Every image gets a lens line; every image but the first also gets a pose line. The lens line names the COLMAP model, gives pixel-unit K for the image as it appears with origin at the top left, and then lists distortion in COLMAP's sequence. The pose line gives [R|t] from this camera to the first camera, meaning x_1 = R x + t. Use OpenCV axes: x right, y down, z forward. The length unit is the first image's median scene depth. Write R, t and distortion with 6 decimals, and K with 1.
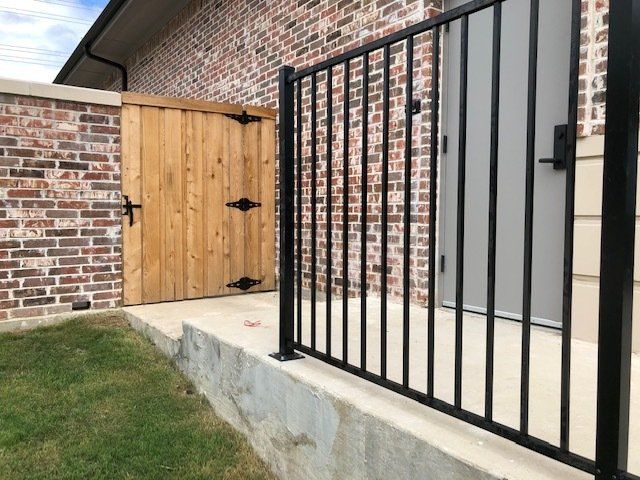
lens RADIAL K [[527.9, 0, 320.0], [0, 527.9, 240.0], [0, 0, 1]] dist [0.007903, -0.000514]
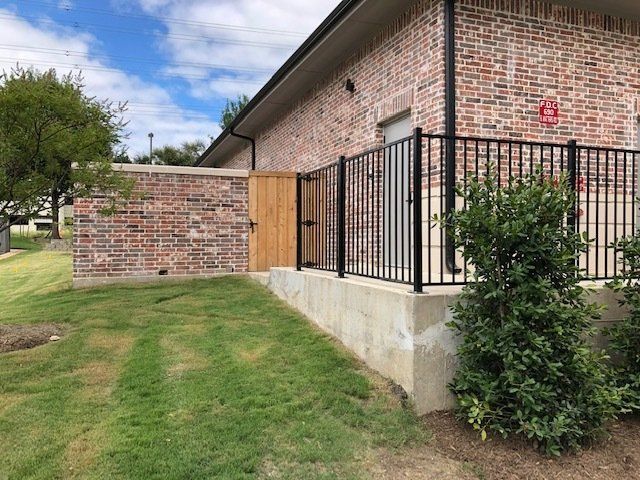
lens RADIAL K [[527.9, 0, 320.0], [0, 527.9, 240.0], [0, 0, 1]] dist [0.007903, -0.000514]
pose [[0.972540, -0.004389, -0.232694, 0.410064], [-0.007915, 0.998620, -0.051916, 0.111870], [0.232600, 0.052332, 0.971163, -1.018750]]
